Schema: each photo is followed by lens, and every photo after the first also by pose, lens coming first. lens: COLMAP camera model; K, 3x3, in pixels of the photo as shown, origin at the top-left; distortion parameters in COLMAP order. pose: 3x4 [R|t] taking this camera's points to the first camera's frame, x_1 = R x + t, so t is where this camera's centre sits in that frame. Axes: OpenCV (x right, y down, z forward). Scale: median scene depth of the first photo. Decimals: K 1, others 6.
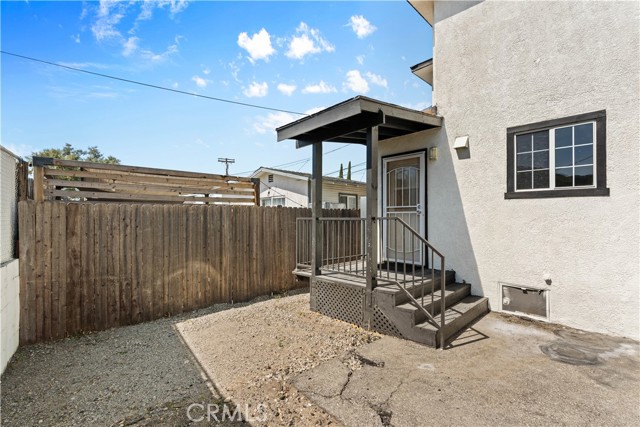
lens RADIAL K [[288.0, 0, 325.0], [0, 288.0, 213.9], [0, 0, 1]] dist [0.000173, 0.000773]
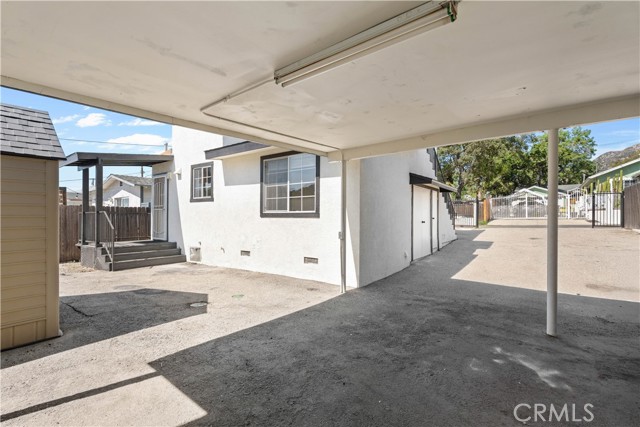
lens RADIAL K [[288.0, 0, 319.6], [0, 288.0, 211.1], [0, 0, 1]] dist [0.000173, 0.000773]
pose [[0.986911, 0.001941, 0.161253, 1.019745], [-0.000165, 0.999939, -0.011027, 0.025783], [-0.161264, 0.010856, 0.986852, -0.889268]]
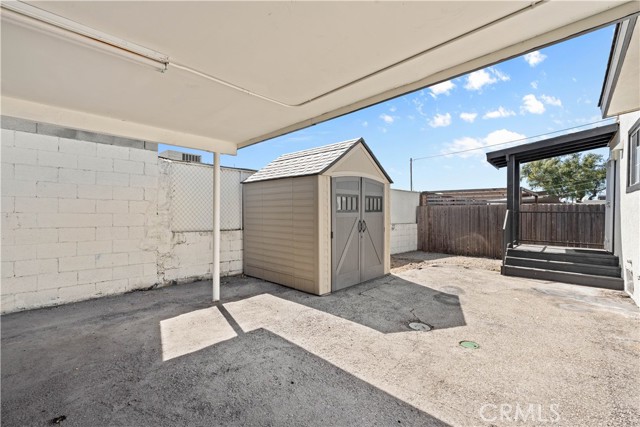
lens RADIAL K [[288.0, 0, 321.7], [0, 288.0, 215.0], [0, 0, 1]] dist [0.000173, 0.000773]
pose [[0.088422, 0.004261, -0.996074, 1.455110], [-0.004313, 0.999983, 0.003895, 0.033285], [0.996074, 0.003952, 0.088438, -0.262796]]
